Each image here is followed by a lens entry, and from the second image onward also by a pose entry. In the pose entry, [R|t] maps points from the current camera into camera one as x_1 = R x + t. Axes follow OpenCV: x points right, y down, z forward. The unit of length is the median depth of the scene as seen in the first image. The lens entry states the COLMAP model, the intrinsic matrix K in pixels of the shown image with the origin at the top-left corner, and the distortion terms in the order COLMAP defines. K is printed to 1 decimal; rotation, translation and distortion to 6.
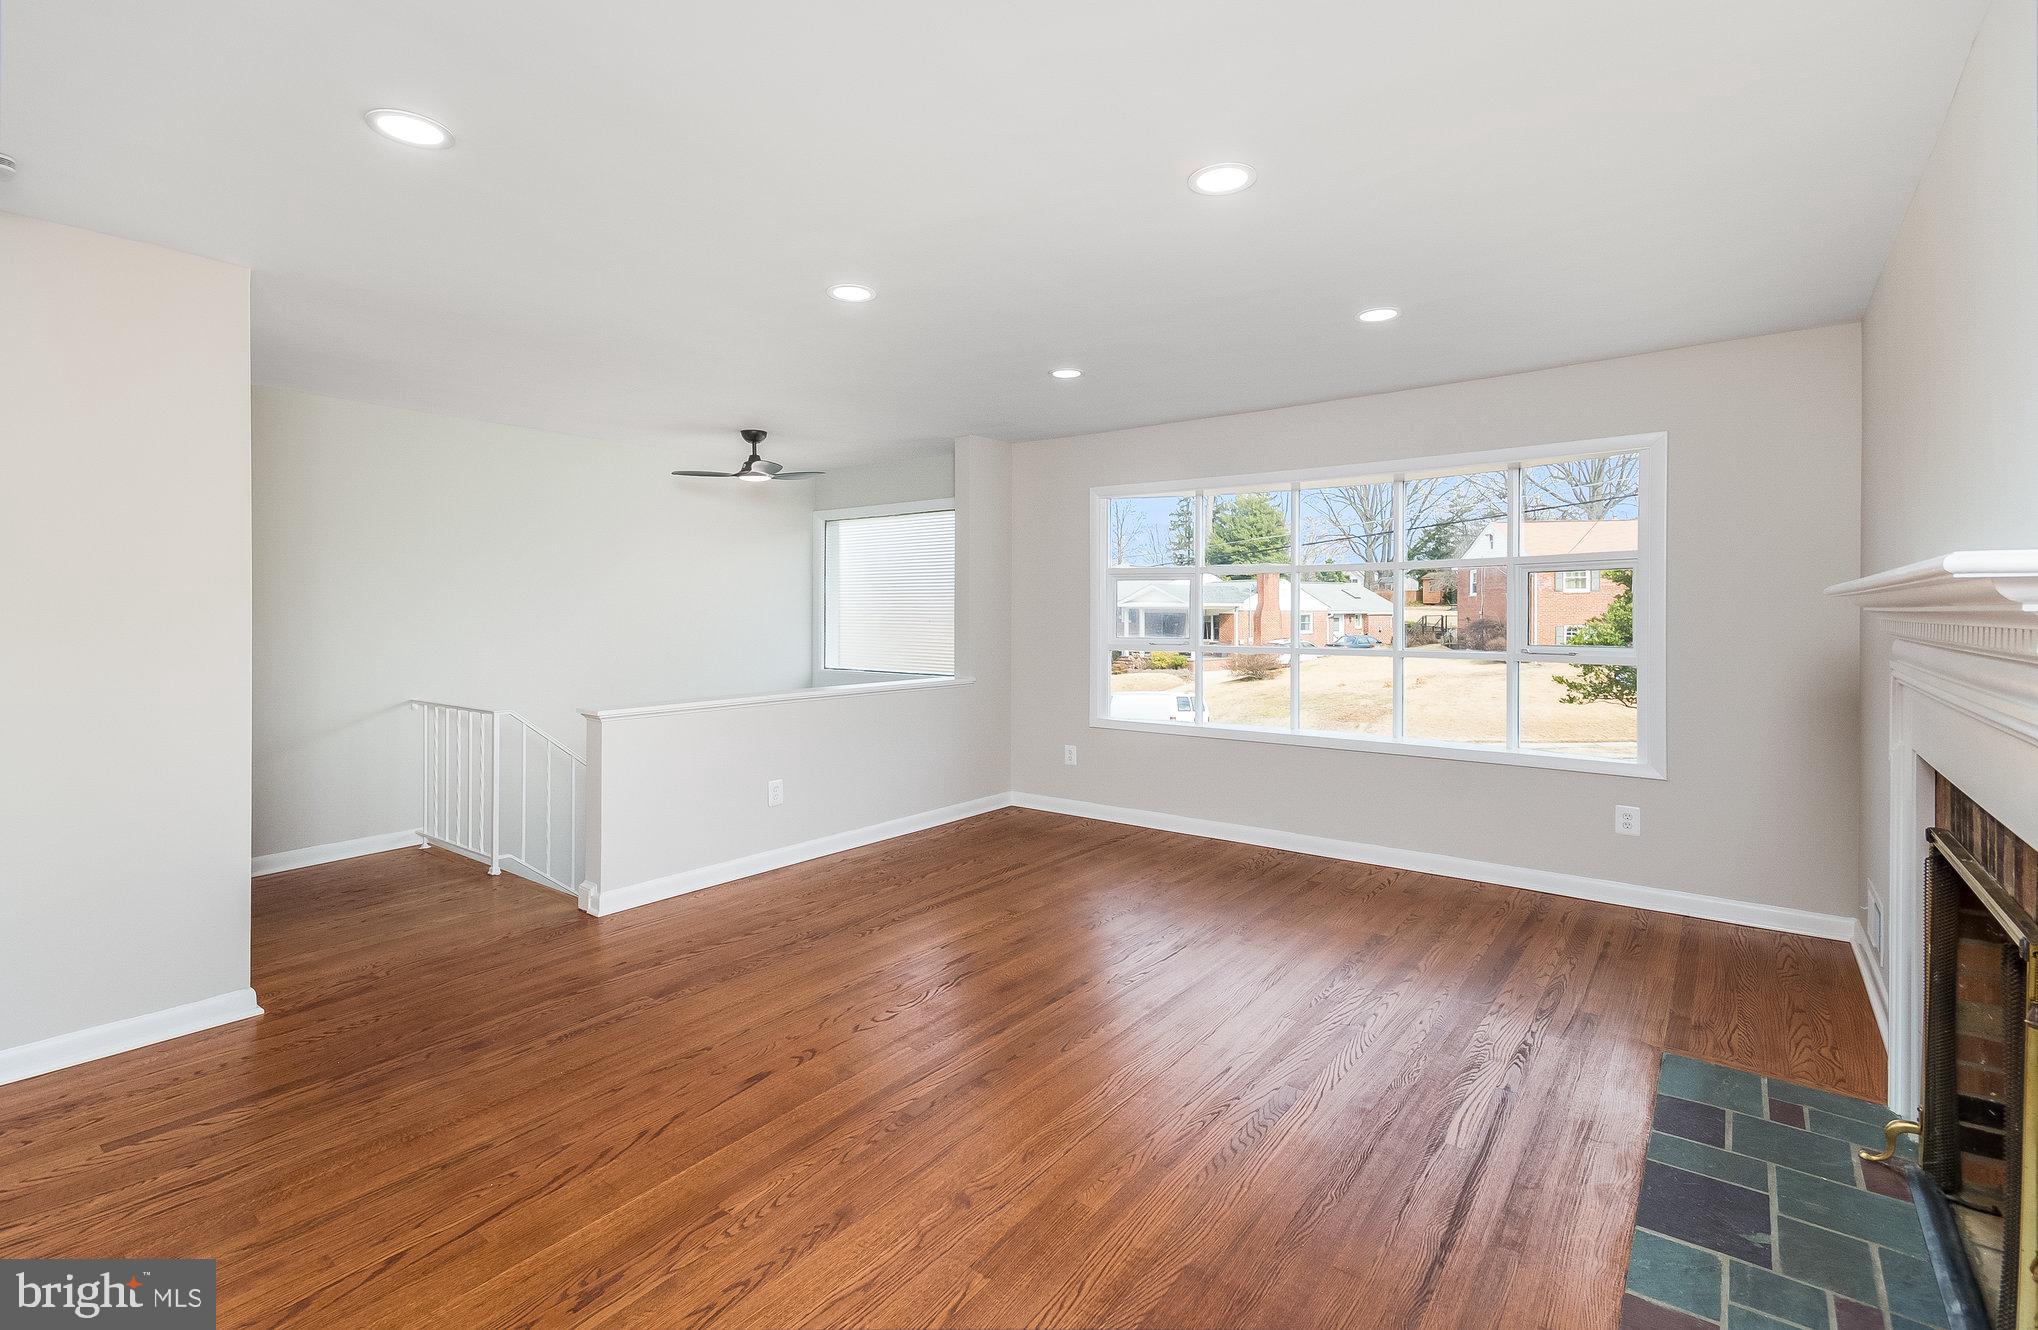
lens RADIAL K [[929.2, 0, 1013.6], [0, 929.2, 614.3], [0, 0, 1]] dist [0.019958, -0.000069]
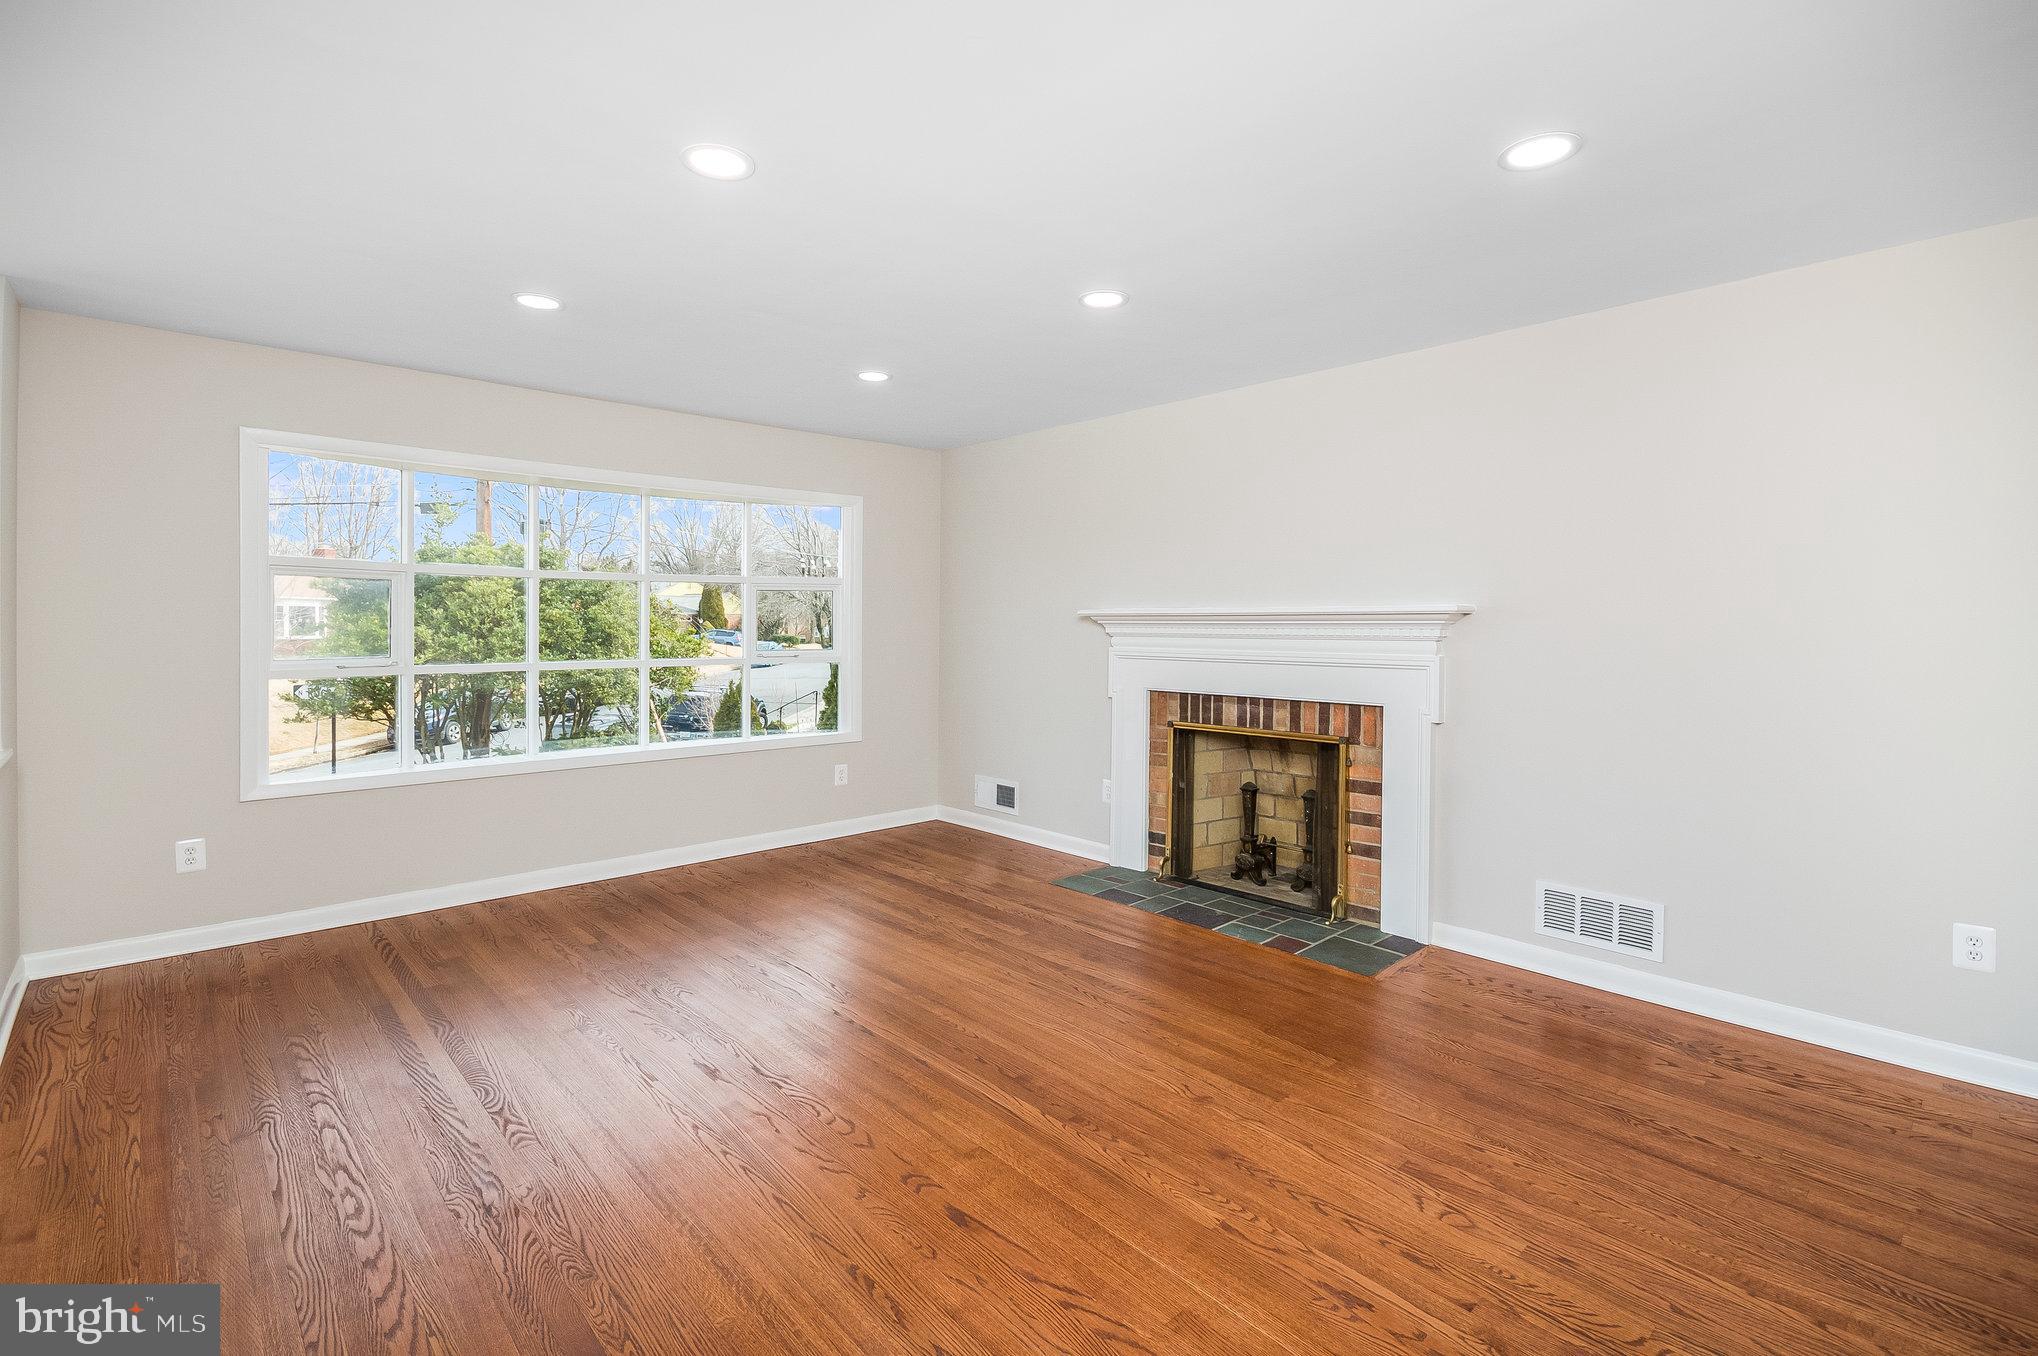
lens RADIAL K [[924.2, 0, 1021.3], [0, 924.2, 627.9], [0, 0, 1]] dist [-0.001715, 0.000108]
pose [[0.166981, -0.003842, 0.985953, -1.049036], [0.002021, 0.999992, 0.003554, -0.001031], [-0.985958, 0.001400, 0.166987, 0.836316]]
